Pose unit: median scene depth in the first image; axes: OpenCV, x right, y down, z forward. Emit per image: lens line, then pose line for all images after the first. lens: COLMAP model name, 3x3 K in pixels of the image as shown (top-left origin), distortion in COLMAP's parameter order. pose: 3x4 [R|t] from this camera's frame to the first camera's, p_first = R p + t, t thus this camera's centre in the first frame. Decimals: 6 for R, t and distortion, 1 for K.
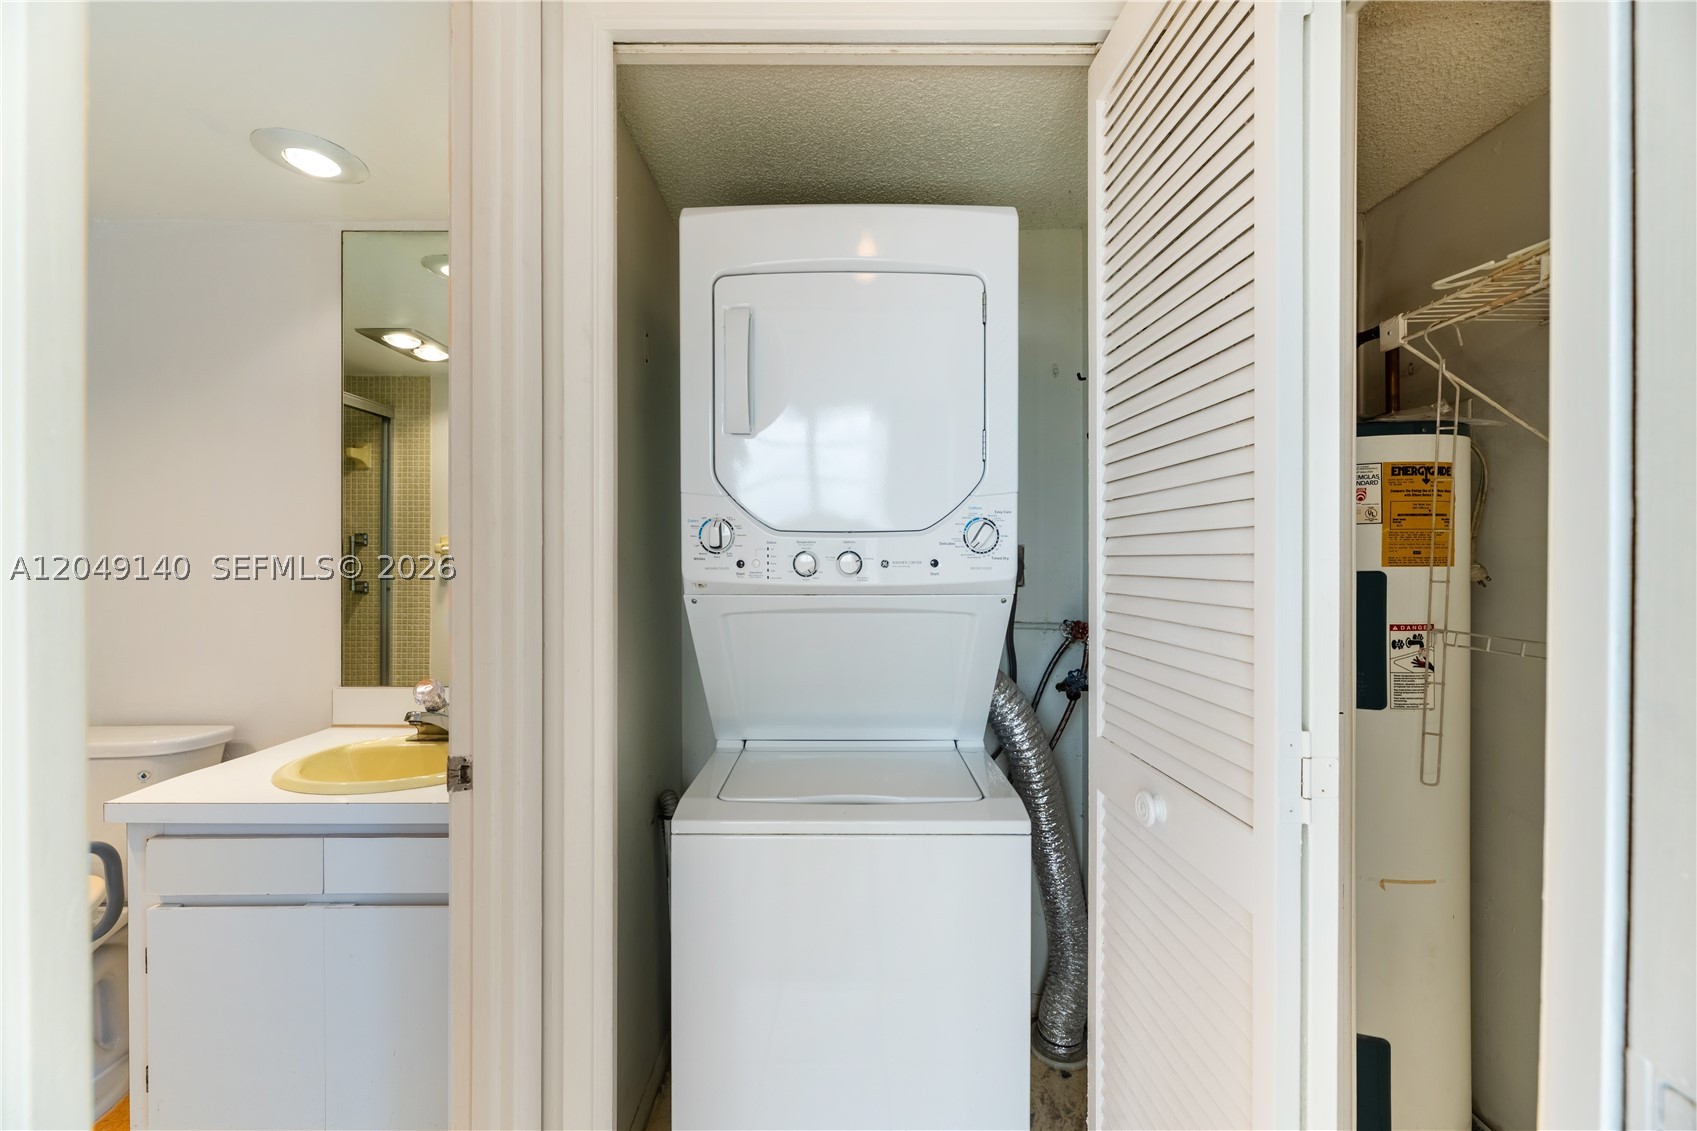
lens RADIAL K [[692.7, 0, 833.9], [0, 692.7, 561.0], [0, 0, 1]] dist [0.006314, 0.000020]
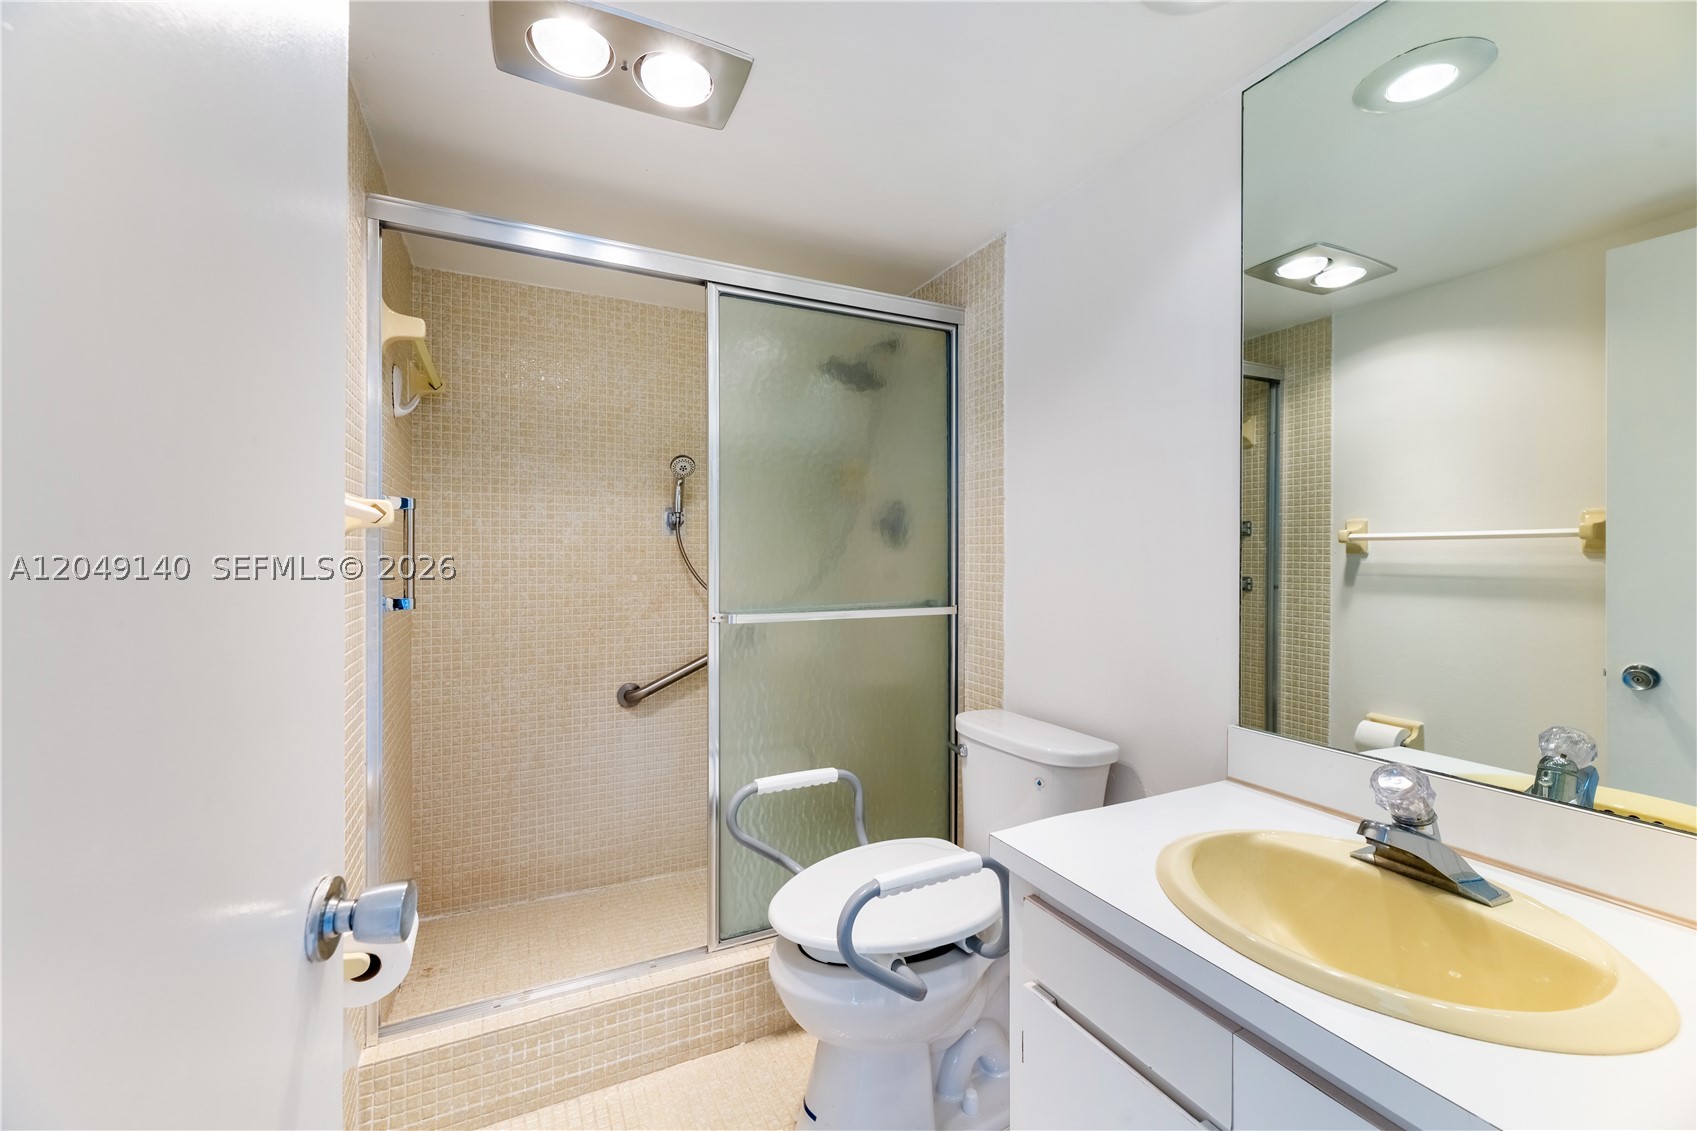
lens RADIAL K [[692.7, 0, 837.9], [0, 692.7, 555.2], [0, 0, 1]] dist [0.006314, 0.000020]
pose [[0.444175, 0.002313, -0.895937, -0.129478], [-0.001267, 0.999997, 0.001954, 0.001353], [0.895939, 0.000267, 0.444177, 0.160301]]
